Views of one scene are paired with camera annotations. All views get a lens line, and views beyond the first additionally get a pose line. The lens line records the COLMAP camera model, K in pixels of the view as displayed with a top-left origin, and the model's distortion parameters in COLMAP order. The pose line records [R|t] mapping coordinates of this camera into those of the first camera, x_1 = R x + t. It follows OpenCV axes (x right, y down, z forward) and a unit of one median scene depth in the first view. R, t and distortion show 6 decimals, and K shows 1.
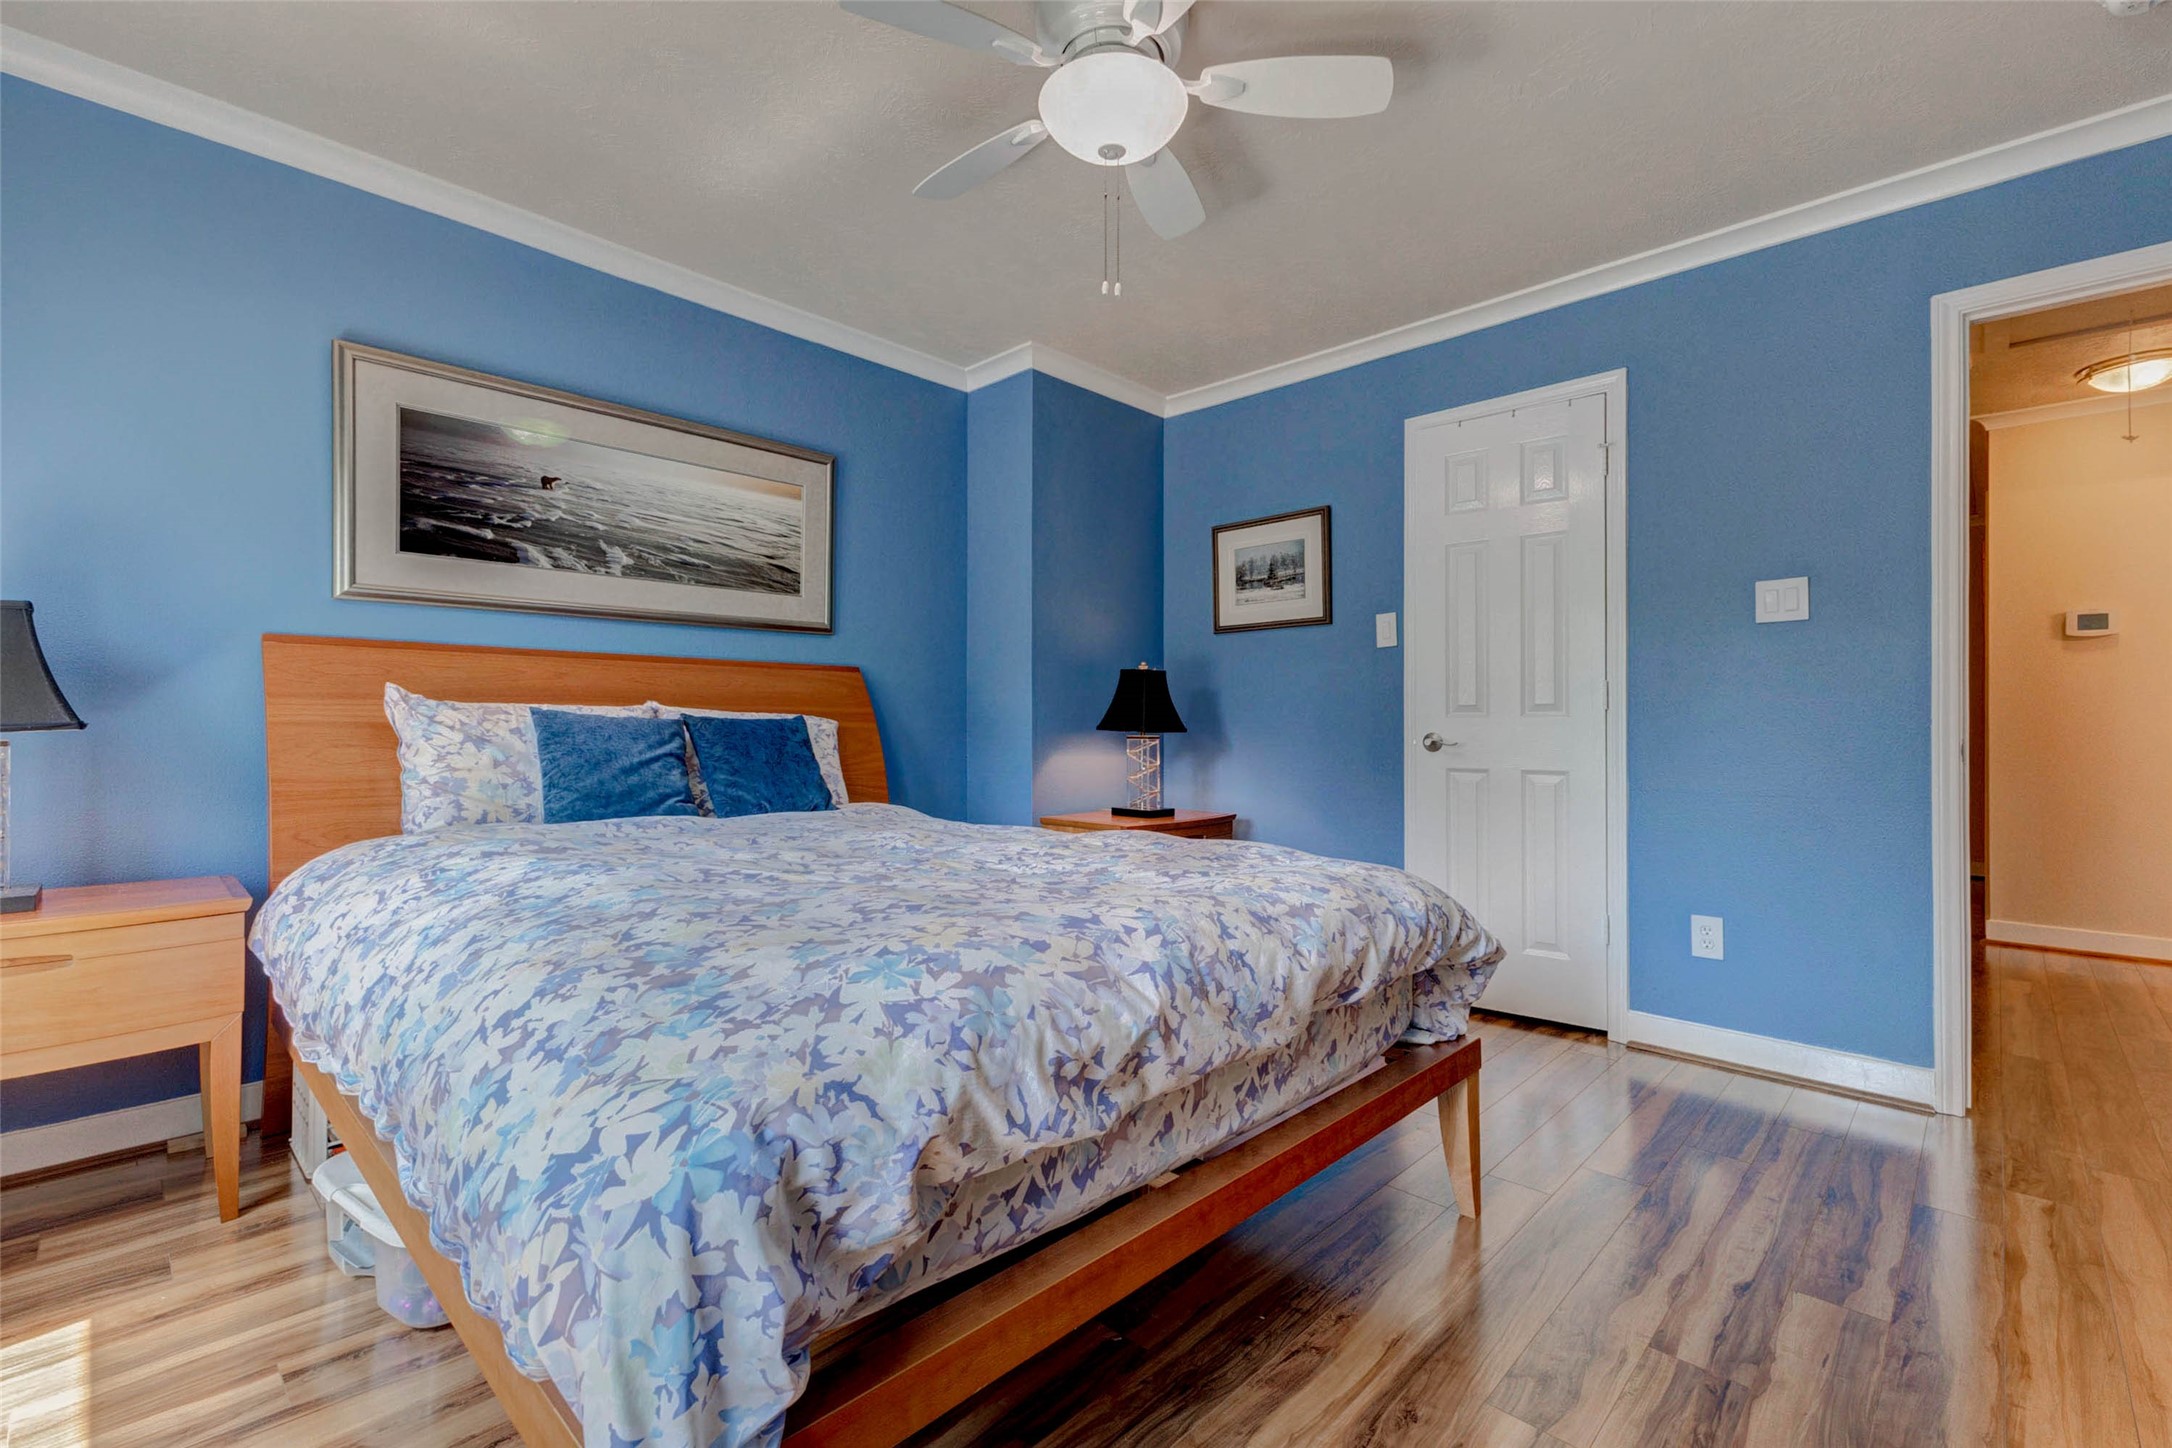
lens RADIAL K [[952.3, 0, 1081.1], [0, 952.3, 720.3], [0, 0, 1]] dist [0.008227, -0.000013]
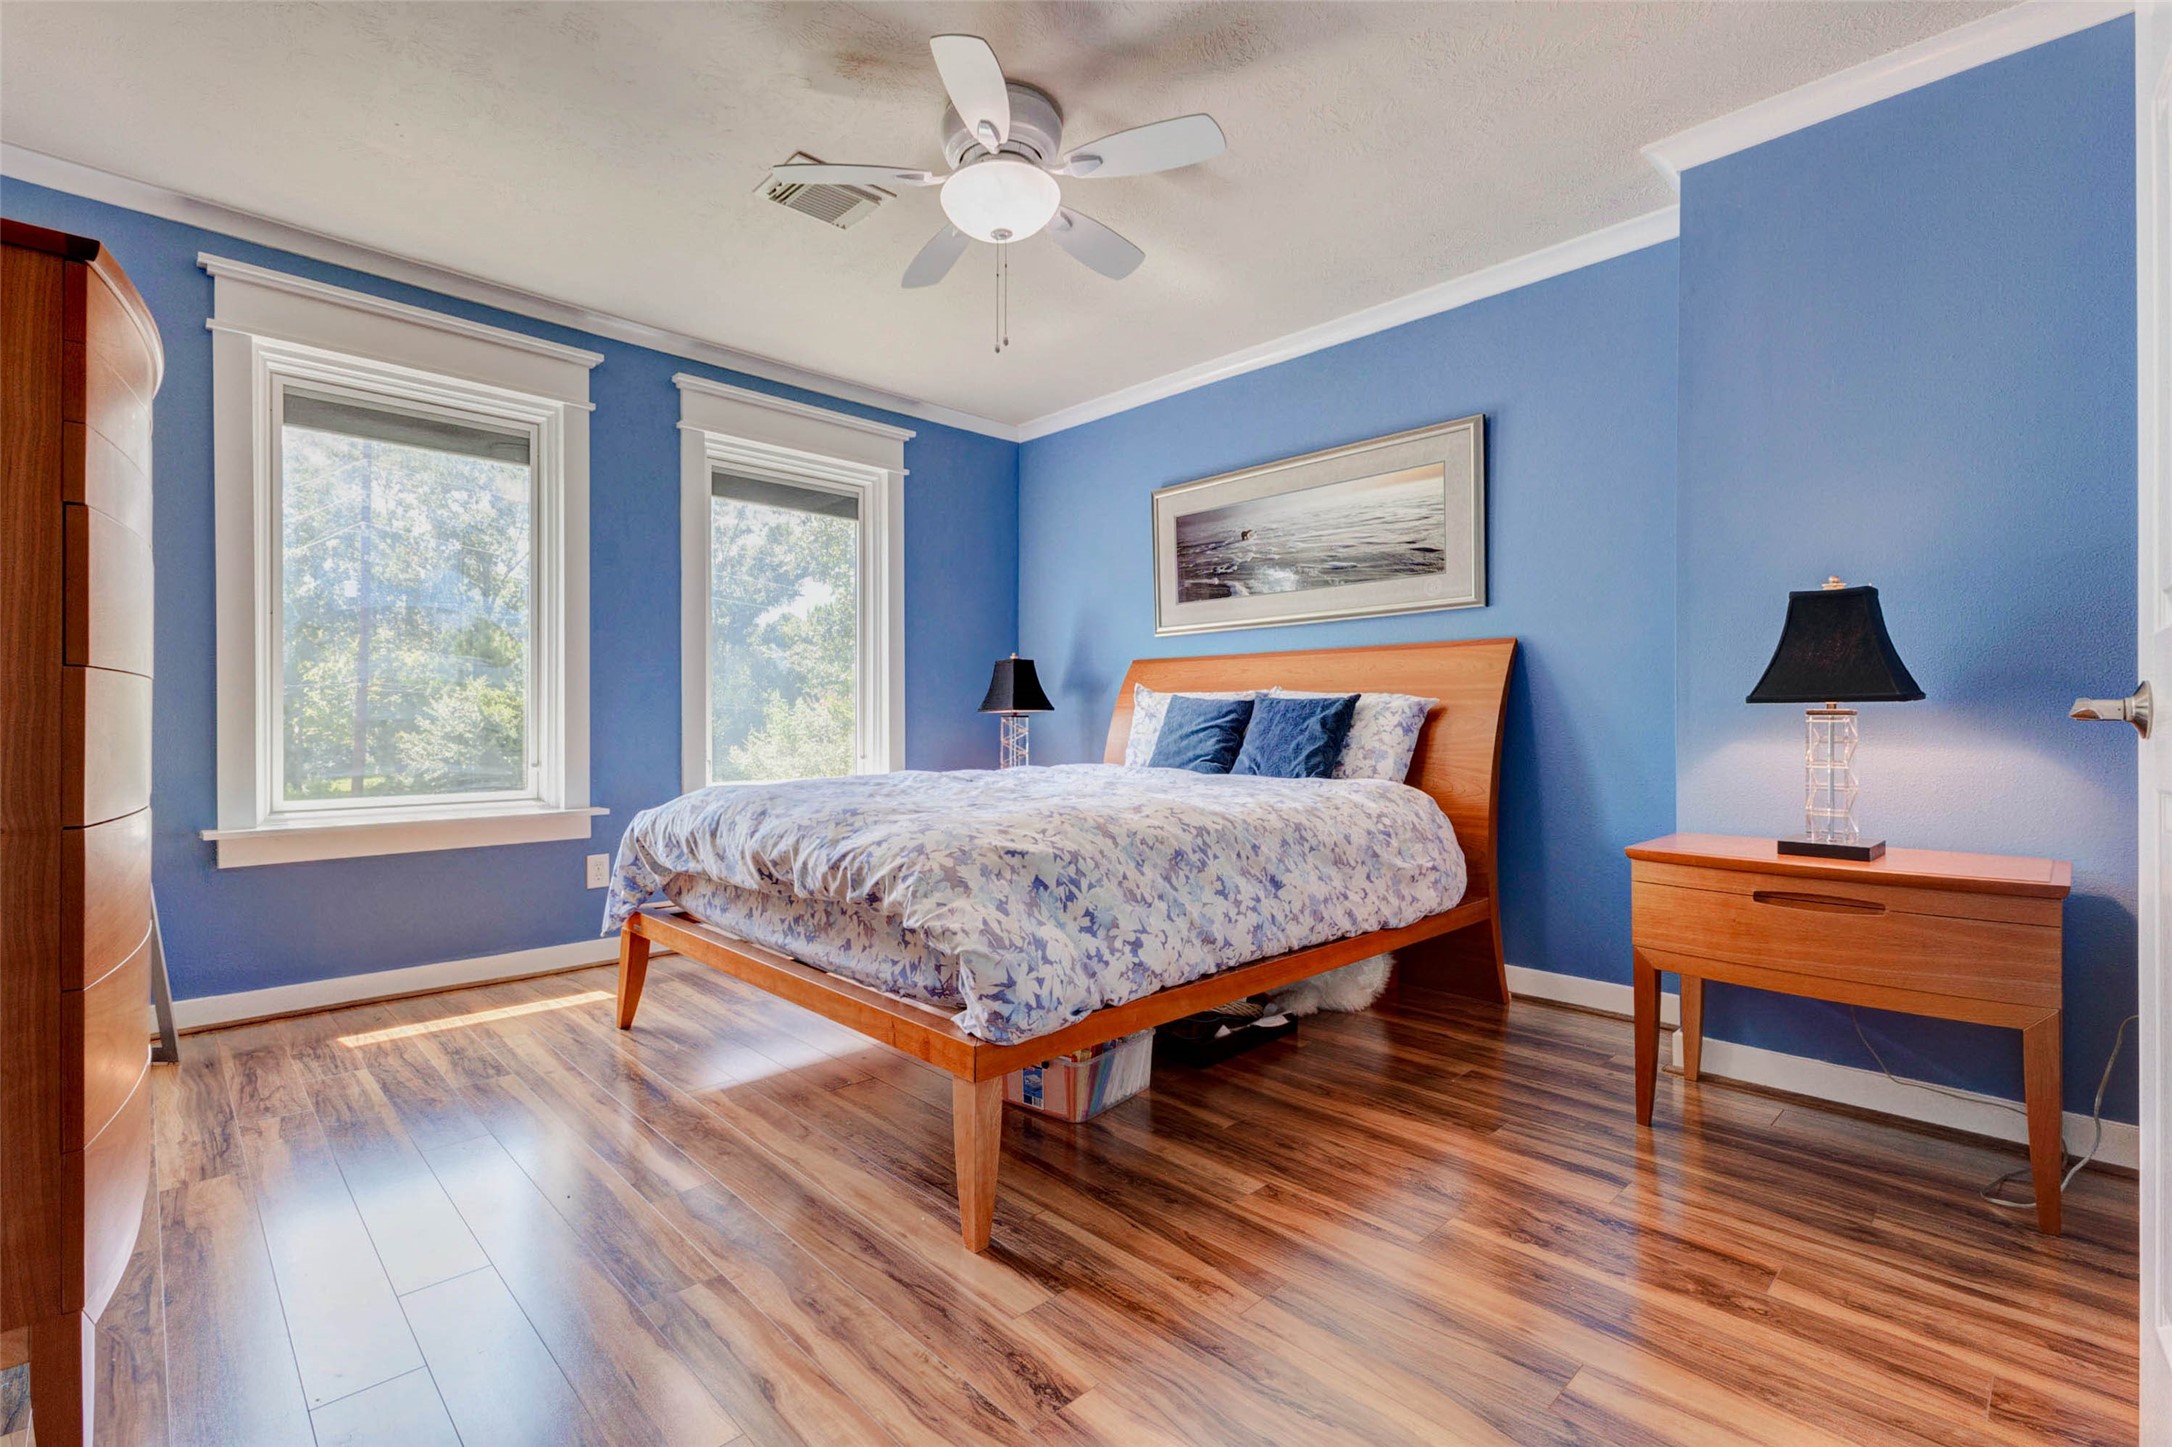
lens RADIAL K [[952.3, 0, 1081.1], [0, 952.3, 719.8], [0, 0, 1]] dist [0.008227, -0.000013]
pose [[-0.041351, -0.005216, -0.999131, 0.775243], [0.000719, 0.999986, -0.005251, 0.028433], [0.999144, -0.000936, -0.041347, 0.735371]]
